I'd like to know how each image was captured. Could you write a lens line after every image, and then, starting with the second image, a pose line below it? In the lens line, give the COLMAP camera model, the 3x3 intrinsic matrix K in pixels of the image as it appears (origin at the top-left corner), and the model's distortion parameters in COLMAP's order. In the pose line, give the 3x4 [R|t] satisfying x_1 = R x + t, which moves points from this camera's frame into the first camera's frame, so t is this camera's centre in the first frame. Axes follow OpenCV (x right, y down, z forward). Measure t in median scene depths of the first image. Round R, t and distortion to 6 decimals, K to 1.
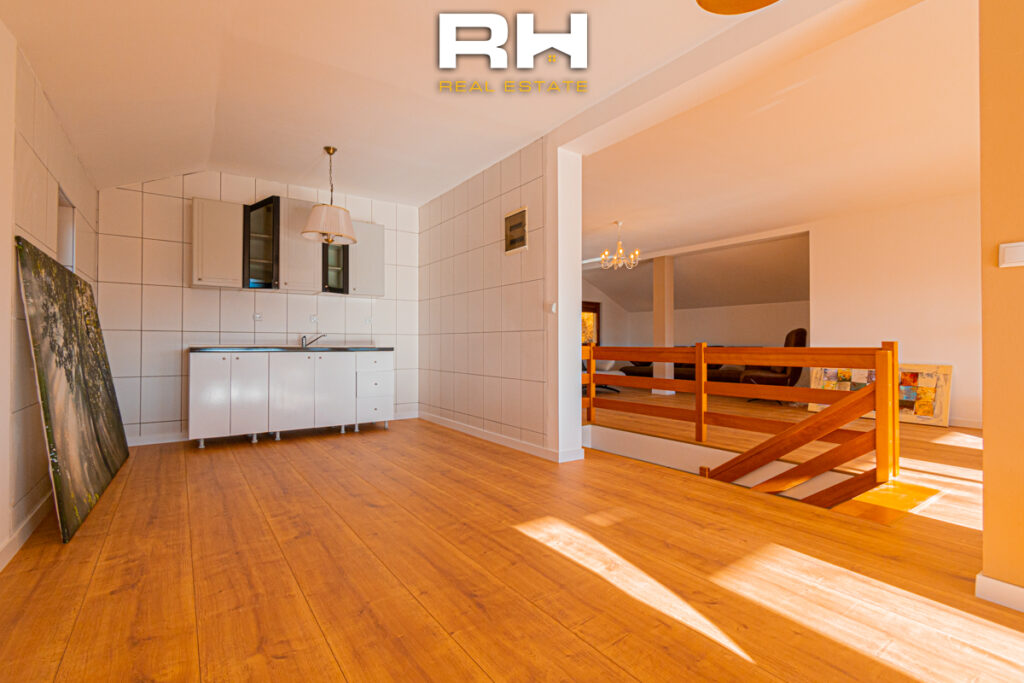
lens RADIAL K [[469.7, 0, 512.0], [0, 469.7, 341.5], [0, 0, 1]] dist [-0.003610, -0.000375]
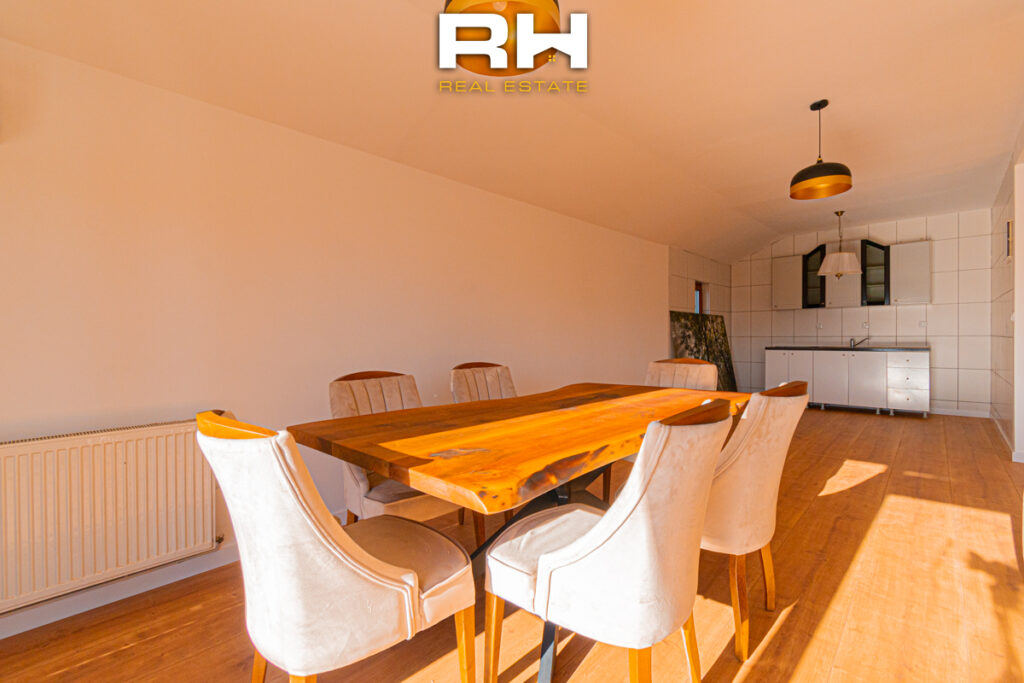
lens RADIAL K [[469.7, 0, 512.0], [0, 469.7, 341.5], [0, 0, 1]] dist [-0.003610, -0.000375]
pose [[0.225070, 0.007012, -0.974317, 0.849813], [0.012959, 0.999864, 0.010189, -0.039491], [0.974256, -0.014919, 0.224948, -0.340703]]
